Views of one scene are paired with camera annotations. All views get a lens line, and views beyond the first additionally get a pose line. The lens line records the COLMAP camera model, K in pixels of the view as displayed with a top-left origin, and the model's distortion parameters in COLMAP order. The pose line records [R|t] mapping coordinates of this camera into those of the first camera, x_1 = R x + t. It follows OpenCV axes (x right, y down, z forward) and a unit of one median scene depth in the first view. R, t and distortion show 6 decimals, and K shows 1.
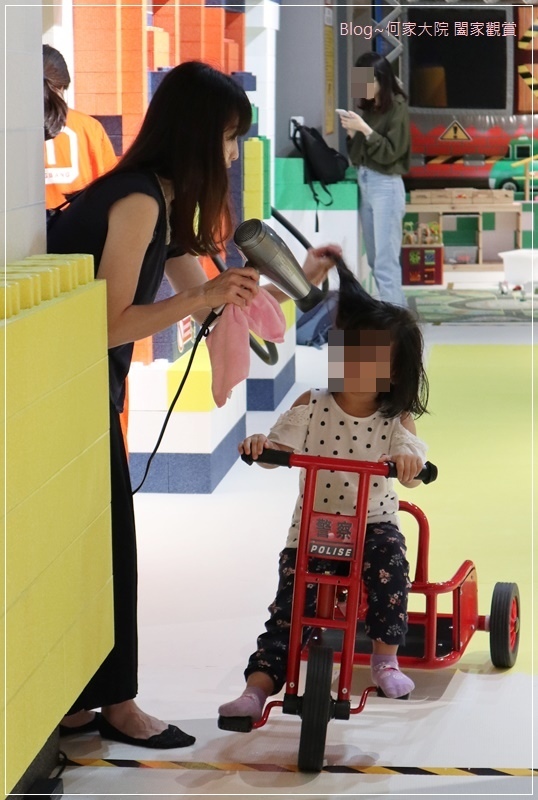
lens RADIAL K [[1812.9, 0, 269.0], [0, 1812.9, 400.0], [0, 0, 1]] dist [-0.010929, -0.066425]
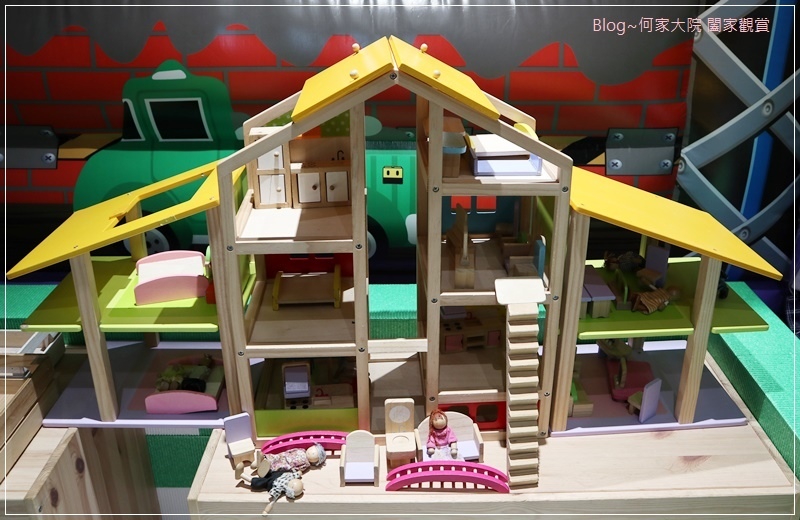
lens RADIAL K [[722.1, 0, 400.0], [0, 722.1, 260.0], [0, 0, 1]] dist [-0.094822, -0.002104]
pose [[0.994446, -0.021081, 0.103115, 0.168248], [-0.006771, 0.964889, 0.262572, -0.150520], [-0.105030, -0.261812, 0.959387, 0.916865]]
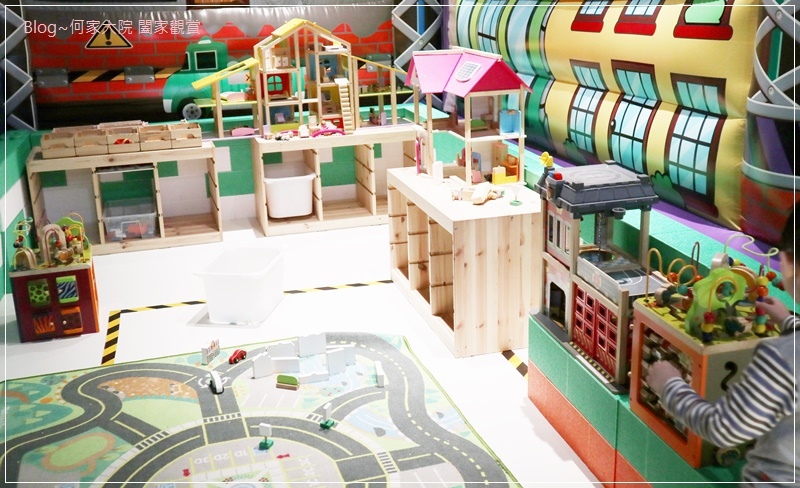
lens RADIAL K [[858.4, 0, 400.0], [0, 858.4, 244.0], [0, 0, 1]] dist [-0.054015, 0.009780]
pose [[0.928722, -0.118841, 0.351216, 0.085612], [0.068670, 0.985986, 0.152042, -0.114596], [-0.364362, -0.117086, 0.923867, 0.664987]]
